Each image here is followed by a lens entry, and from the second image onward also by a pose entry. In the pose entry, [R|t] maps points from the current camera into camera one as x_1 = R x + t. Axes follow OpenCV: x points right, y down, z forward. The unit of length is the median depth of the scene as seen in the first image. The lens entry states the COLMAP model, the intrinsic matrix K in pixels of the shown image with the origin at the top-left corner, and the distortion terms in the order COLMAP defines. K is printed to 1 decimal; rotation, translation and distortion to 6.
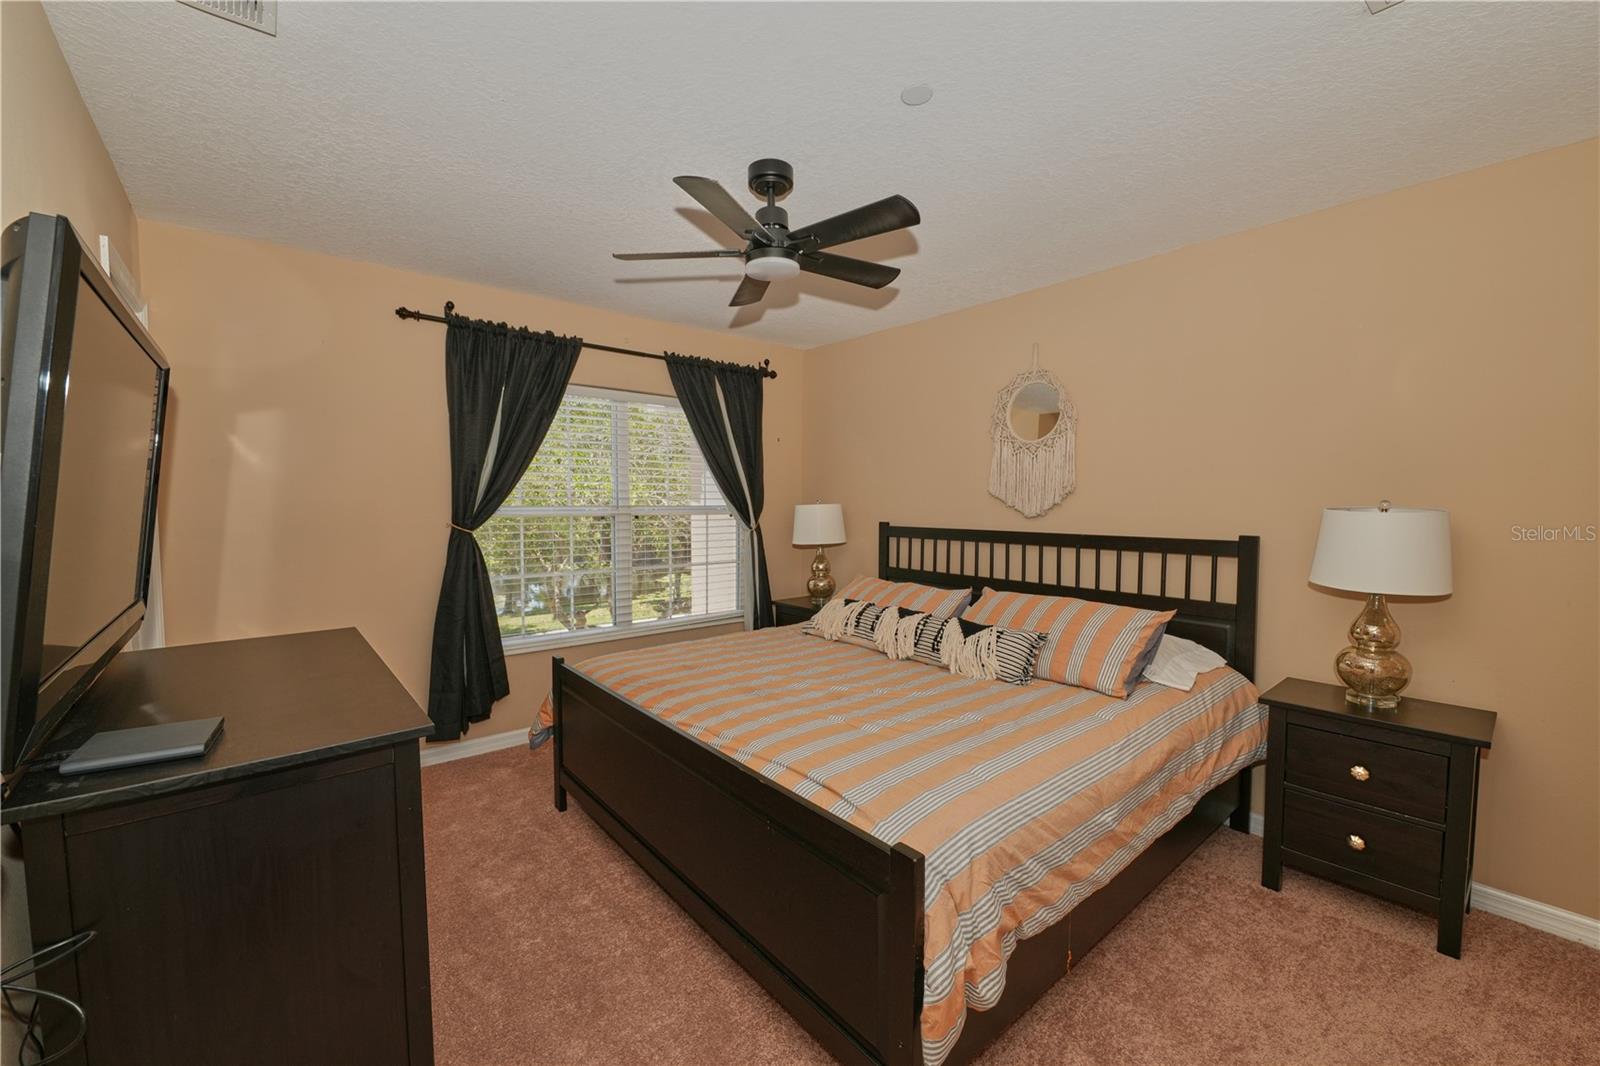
lens RADIAL K [[641.0, 0, 797.6], [0, 641.0, 527.1], [0, 0, 1]] dist [0.012254, -0.007831]
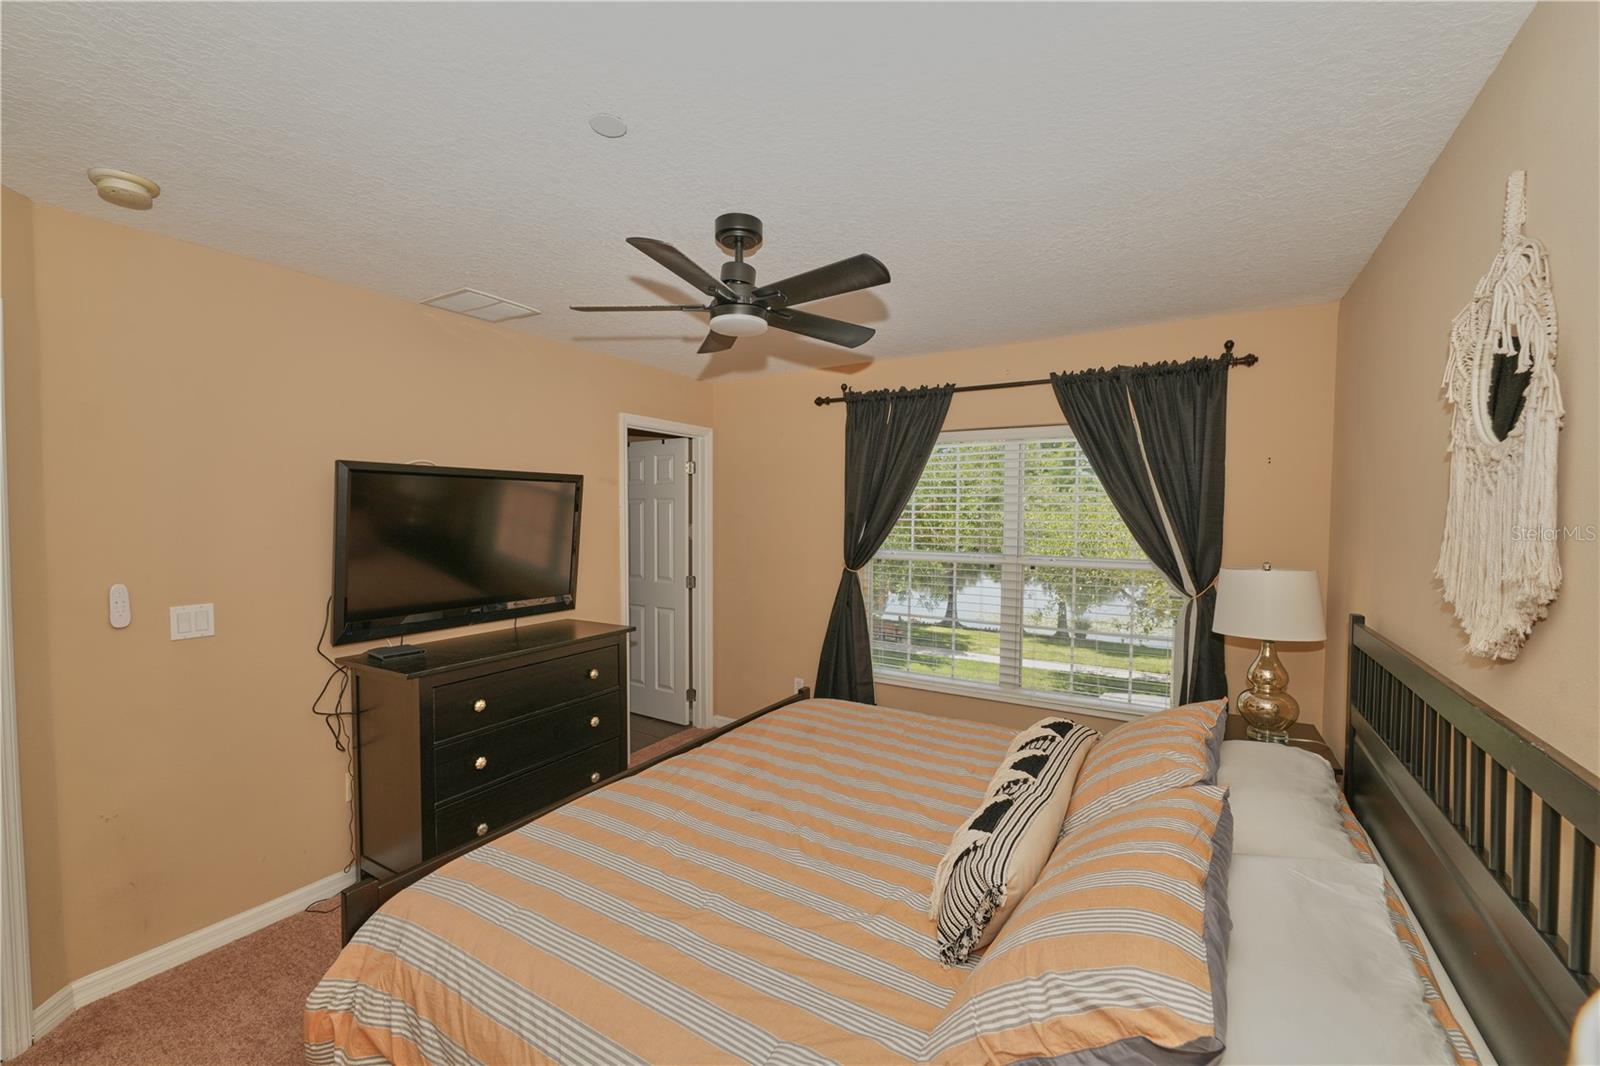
lens RADIAL K [[641.0, 0, 803.1], [0, 641.0, 537.0], [0, 0, 1]] dist [0.012254, -0.007831]
pose [[0.327187, 0.034533, -0.944328, 0.553714], [-0.043496, 0.998823, 0.021456, -0.072784], [0.943958, 0.034054, 0.328304, 0.485382]]
